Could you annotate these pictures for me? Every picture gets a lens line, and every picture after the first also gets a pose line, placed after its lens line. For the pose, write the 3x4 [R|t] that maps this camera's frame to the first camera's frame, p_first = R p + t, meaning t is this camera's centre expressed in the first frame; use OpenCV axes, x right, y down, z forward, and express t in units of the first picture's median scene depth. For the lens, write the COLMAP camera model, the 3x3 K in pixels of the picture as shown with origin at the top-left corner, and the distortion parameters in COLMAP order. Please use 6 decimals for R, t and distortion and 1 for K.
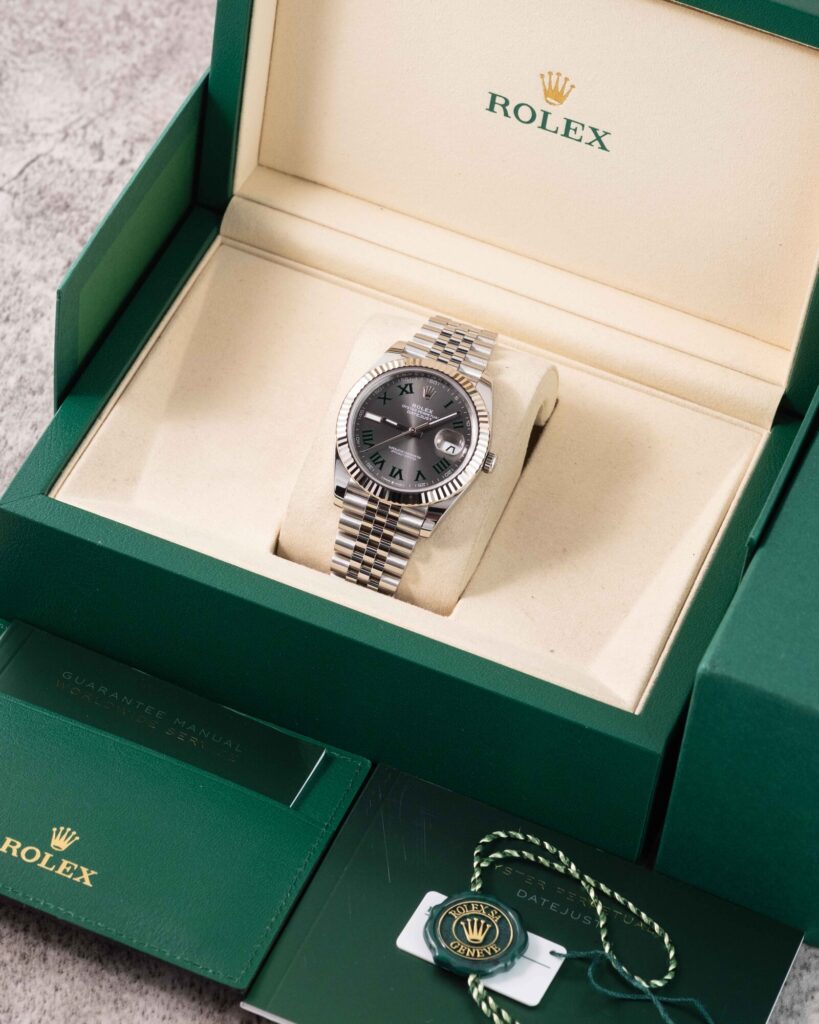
lens RADIAL K [[3575.8, 0, 409.5], [0, 3575.8, 512.0], [0, 0, 1]] dist [0.249888, -0.914492]
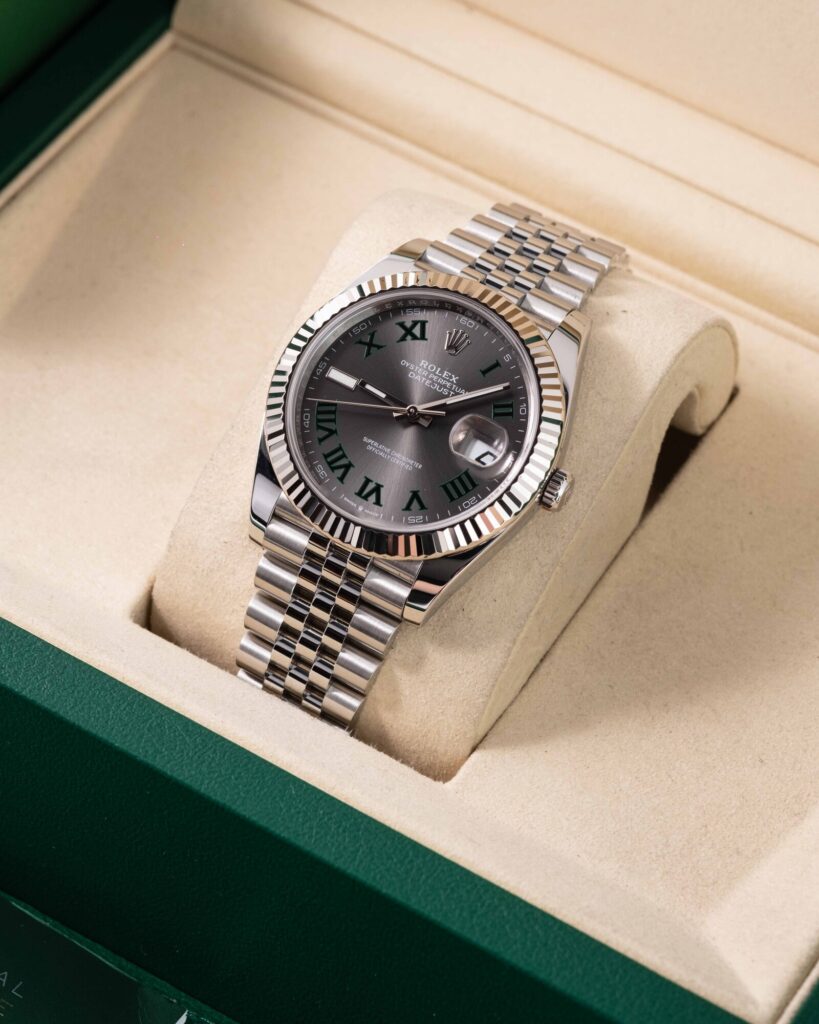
lens RADIAL K [[3575.8, 0, 409.5], [0, 3575.8, 512.0], [0, 0, 1]] dist [0.249888, -0.914492]
pose [[0.982048, 0.107654, -0.154896, 0.080545], [-0.109505, 0.993980, -0.003445, -0.006706], [0.153592, 0.020345, 0.987925, 0.493920]]
